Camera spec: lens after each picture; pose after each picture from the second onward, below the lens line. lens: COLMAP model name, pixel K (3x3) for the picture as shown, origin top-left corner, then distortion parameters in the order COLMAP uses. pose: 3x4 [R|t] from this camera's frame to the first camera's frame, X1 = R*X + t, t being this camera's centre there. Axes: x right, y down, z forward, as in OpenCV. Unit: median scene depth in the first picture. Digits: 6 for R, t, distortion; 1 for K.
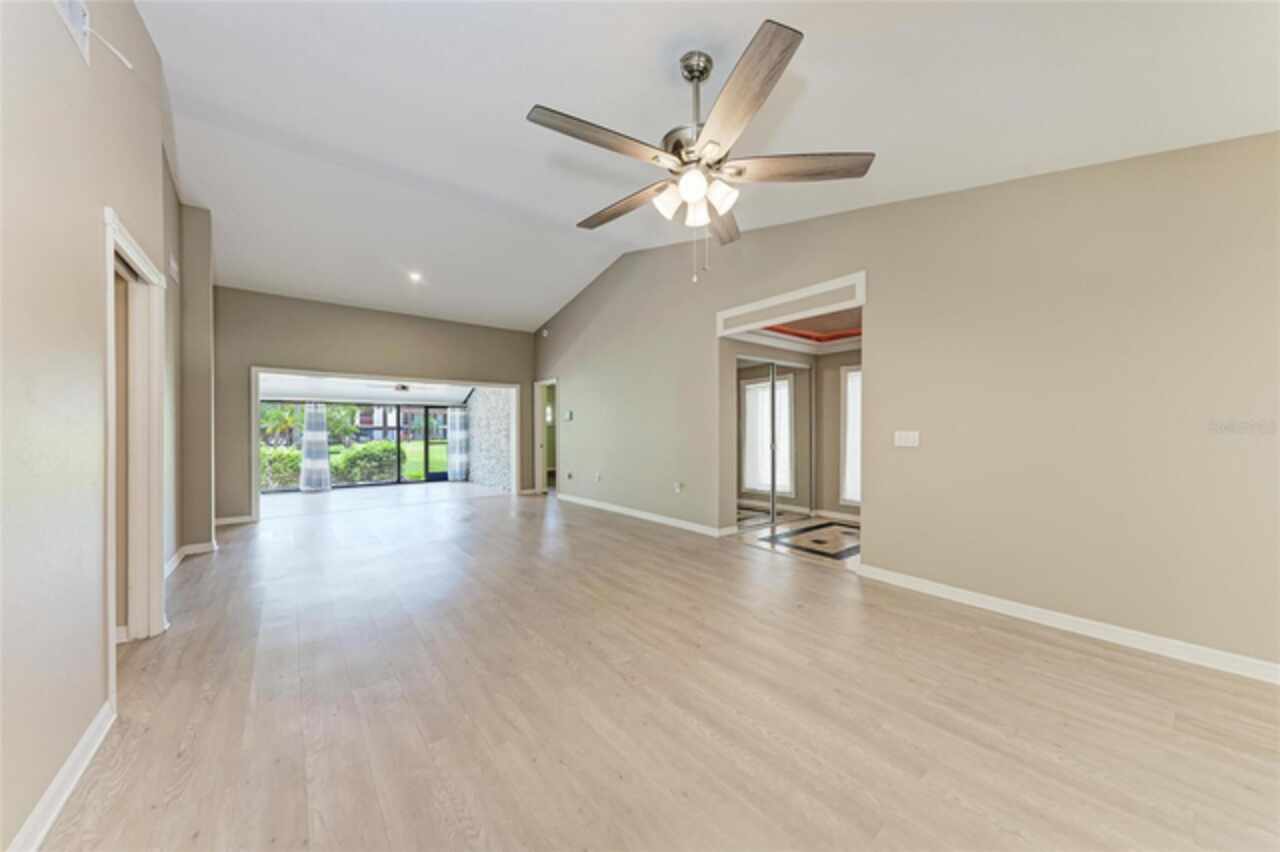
lens RADIAL K [[443.0, 0, 650.2], [0, 443.0, 428.0], [0, 0, 1]] dist [0.007496, -0.001508]
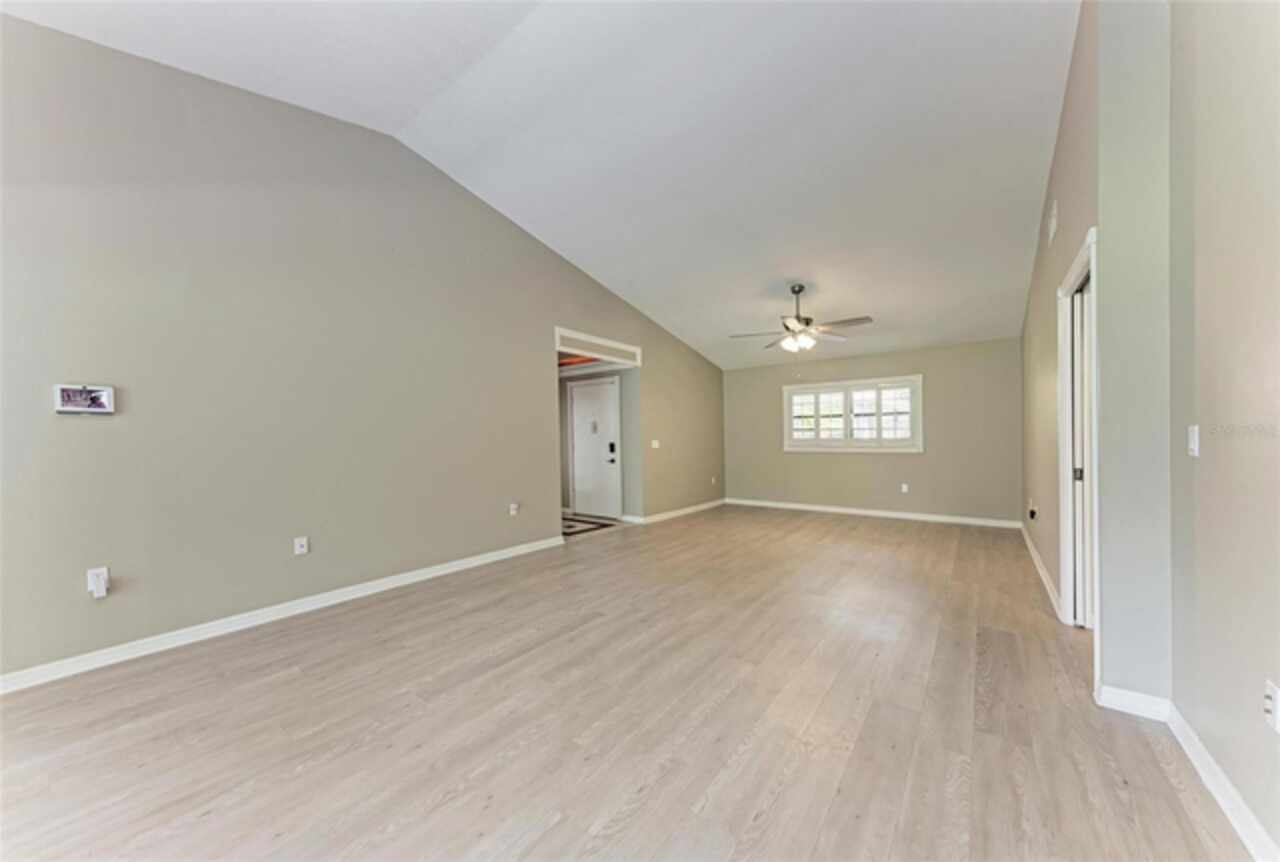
lens RADIAL K [[443.0, 0, 640.5], [0, 443.0, 442.3], [0, 0, 1]] dist [0.007496, -0.001508]
pose [[-0.230580, -0.002697, 0.973050, -0.708394], [0.010531, 0.999931, 0.005267, 0.003110], [-0.972996, 0.011462, -0.230536, 0.826970]]
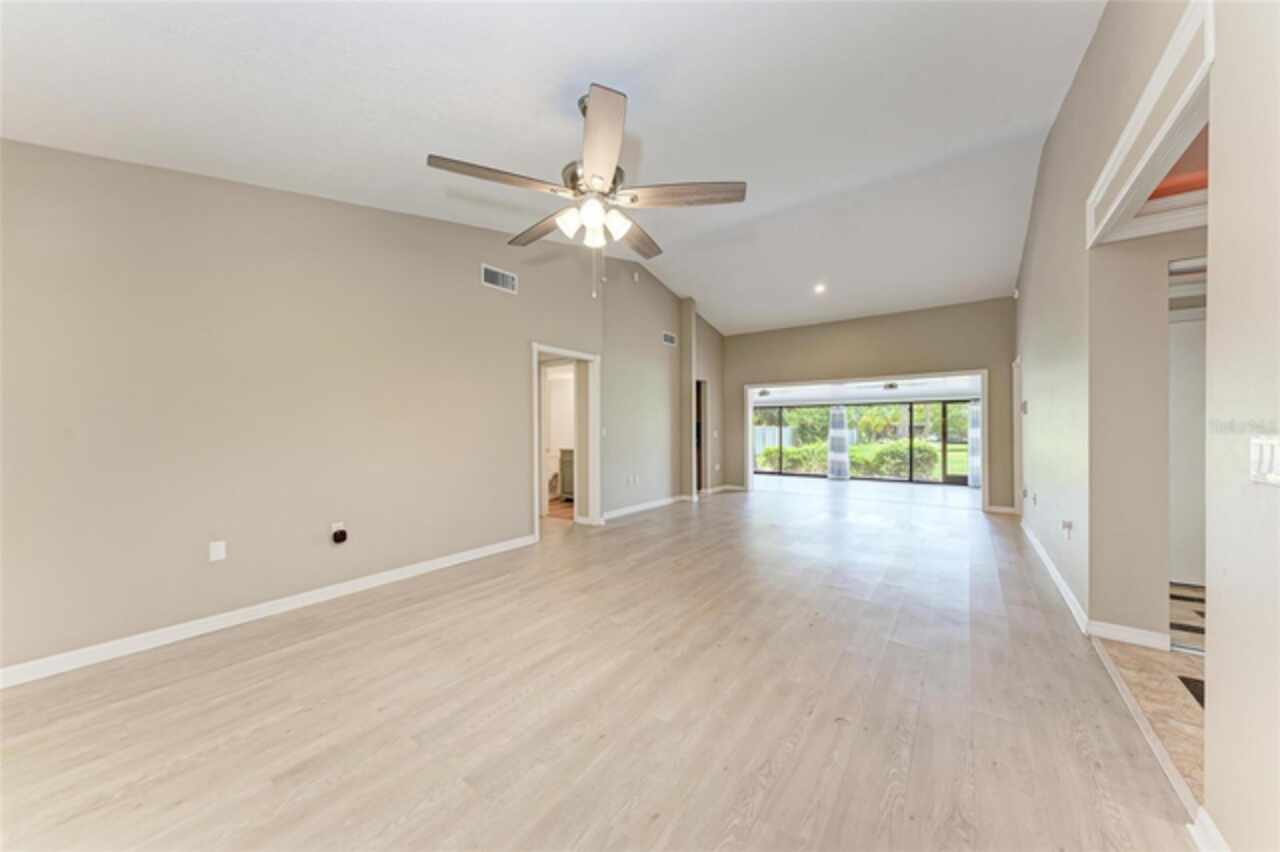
lens RADIAL K [[443.0, 0, 636.2], [0, 443.0, 430.8], [0, 0, 1]] dist [0.007496, -0.001508]
pose [[0.239588, 0.004405, -0.970865, 0.415706], [0.006905, 0.999957, 0.006241, 0.000939], [0.970850, -0.008199, 0.239547, 0.286946]]
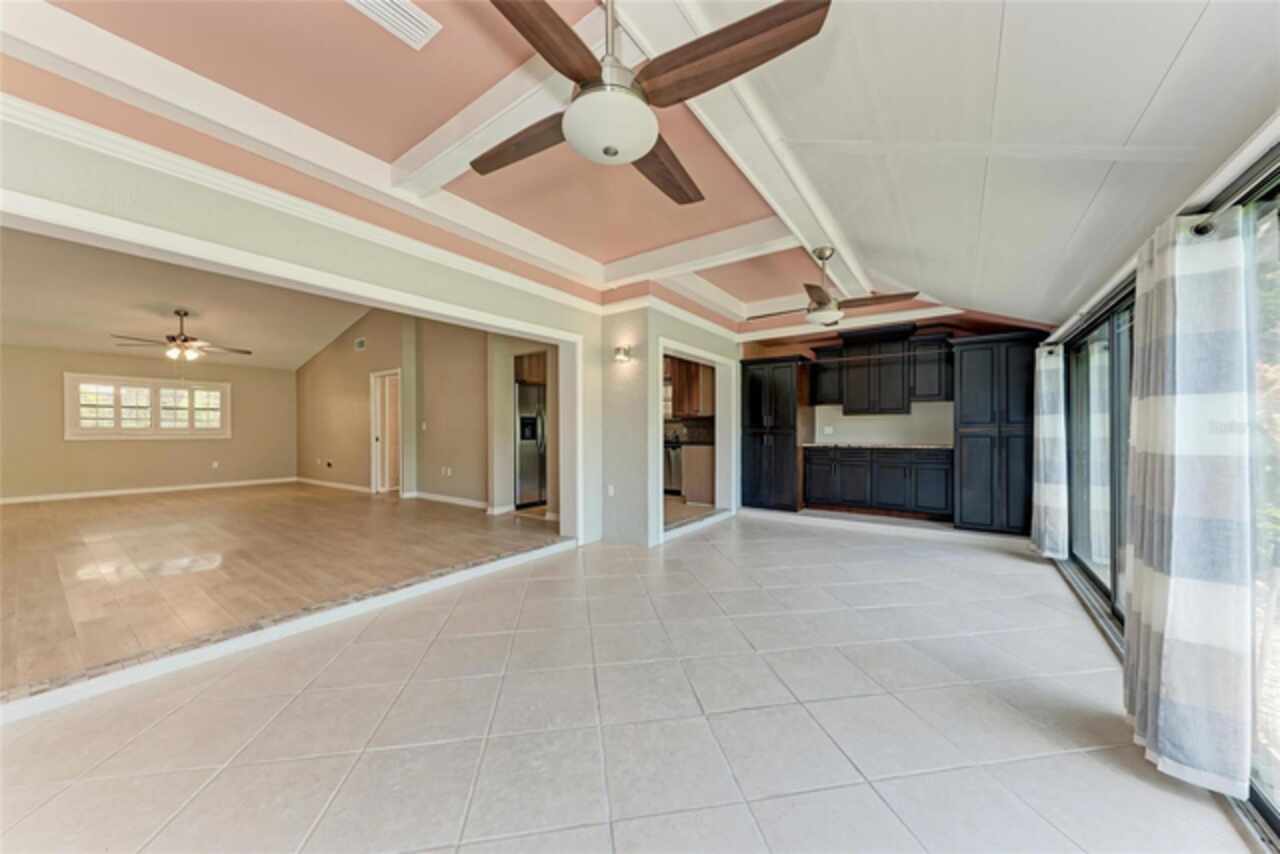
lens RADIAL K [[443.0, 0, 655.2], [0, 443.0, 434.5], [0, 0, 1]] dist [0.007496, -0.001508]
pose [[-0.962298, 0.008006, -0.271879, -0.793932], [0.005732, 0.999942, 0.009156, 0.021448], [0.271936, 0.007252, -0.962288, 1.731066]]
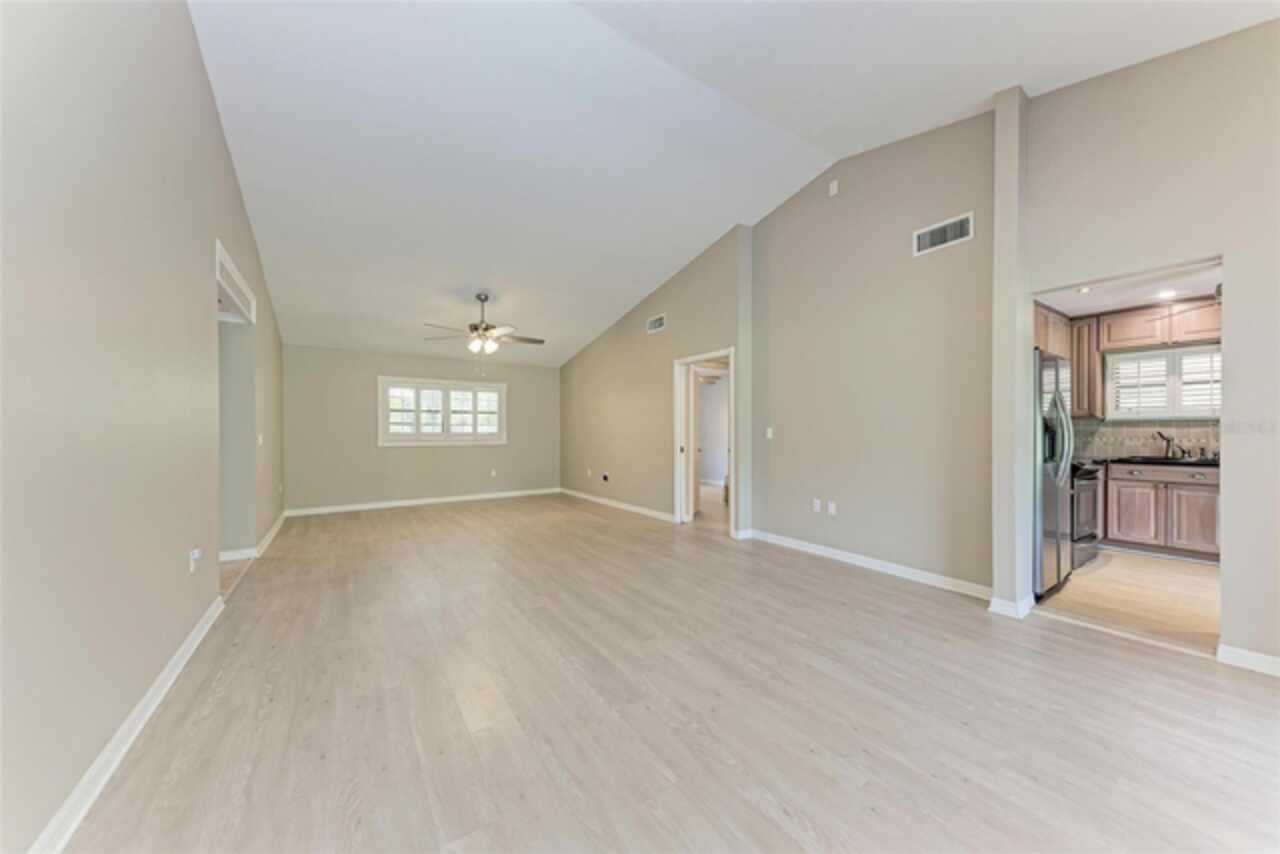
lens RADIAL K [[443.0, 0, 641.7], [0, 443.0, 434.0], [0, 0, 1]] dist [0.007496, -0.001508]
pose [[-0.996093, 0.004382, 0.088199, -0.373889], [0.004944, 0.999969, 0.006157, 0.002804], [-0.088169, 0.006569, -0.996084, 1.230077]]
